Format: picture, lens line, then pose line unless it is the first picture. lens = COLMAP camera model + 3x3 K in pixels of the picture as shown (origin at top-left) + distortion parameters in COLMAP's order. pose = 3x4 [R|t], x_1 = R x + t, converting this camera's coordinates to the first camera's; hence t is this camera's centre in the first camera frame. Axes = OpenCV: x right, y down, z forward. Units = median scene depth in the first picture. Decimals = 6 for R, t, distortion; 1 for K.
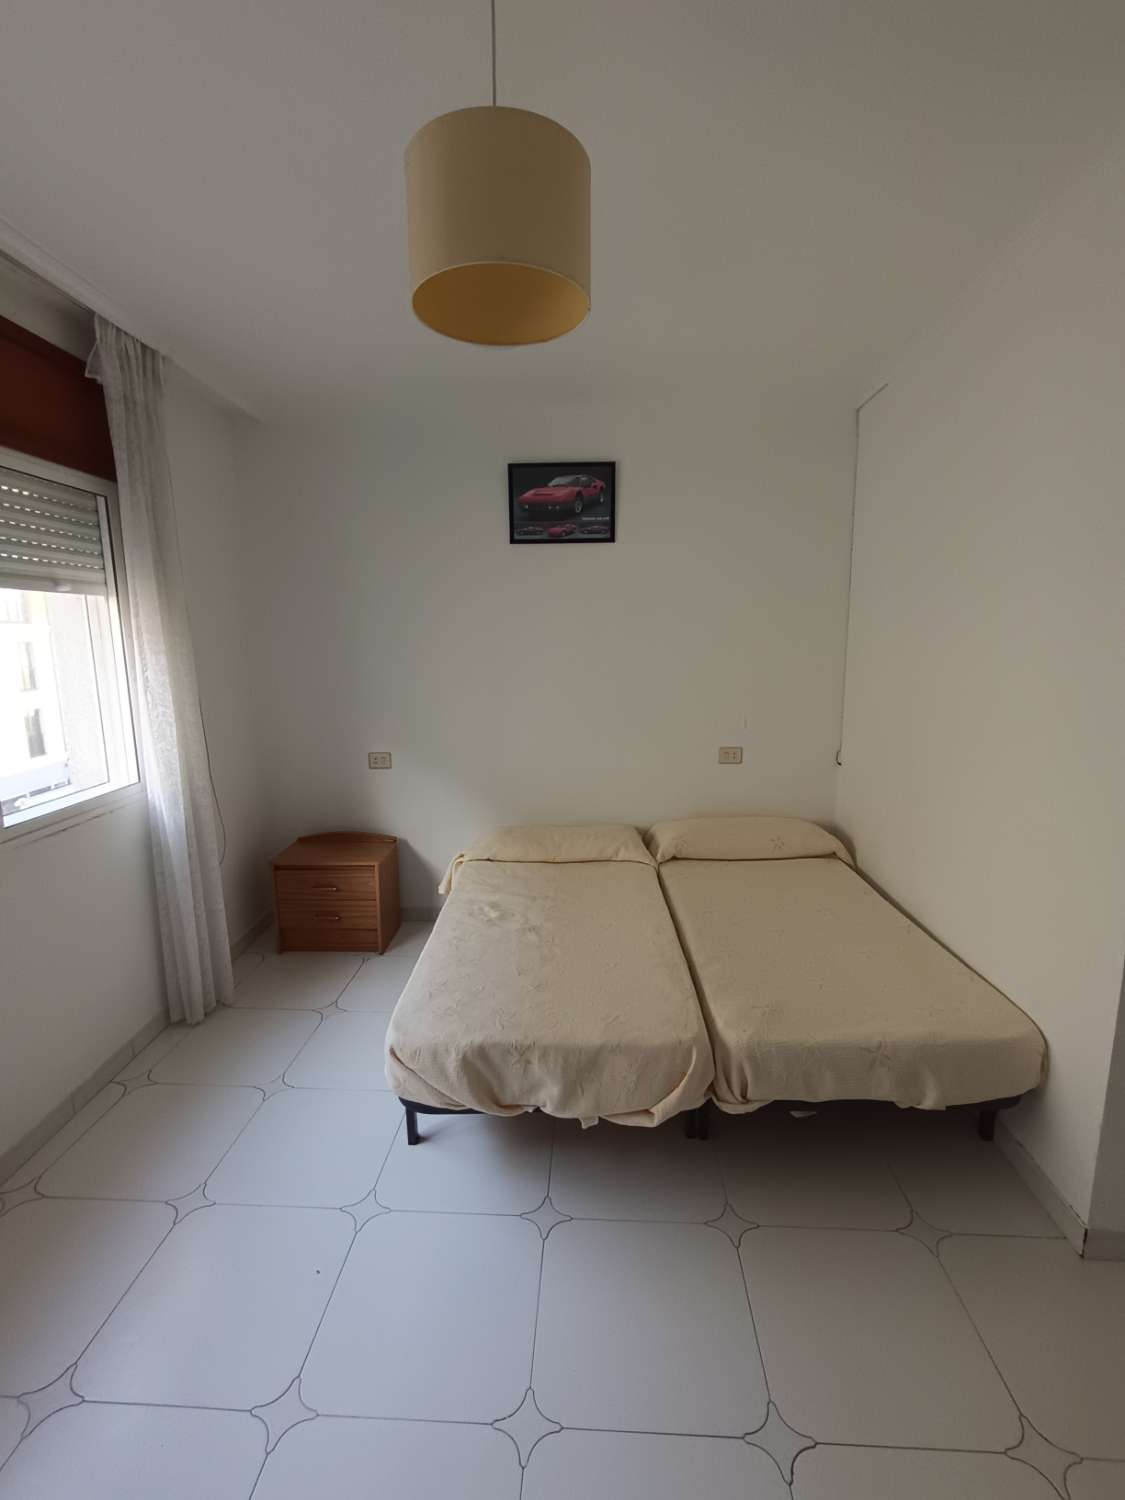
lens RADIAL K [[682.7, 0, 559.3], [0, 682.7, 747.2], [0, 0, 1]] dist [-0.002296, -0.001838]
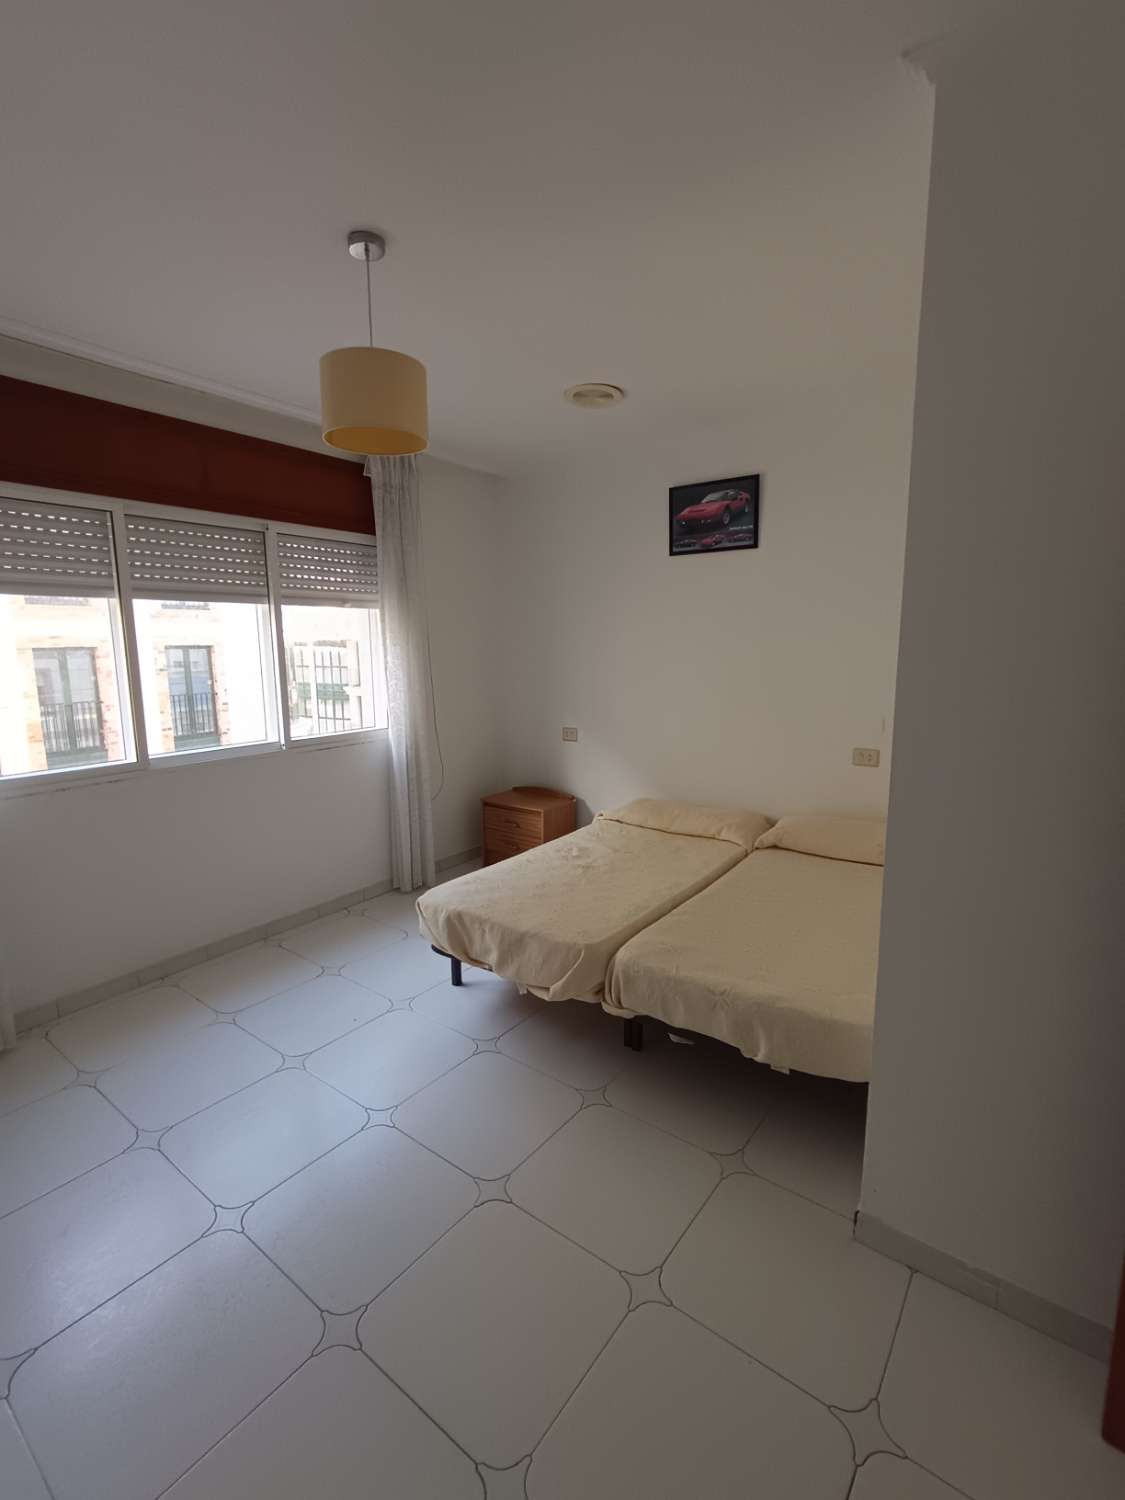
lens RADIAL K [[682.7, 0, 567.4], [0, 682.7, 751.8], [0, 0, 1]] dist [-0.002296, -0.001838]
pose [[0.827966, 0.093201, -0.552979, 0.575799], [-0.094866, 0.995159, 0.025686, 0.025525], [0.552696, 0.031192, 0.832799, -0.066276]]
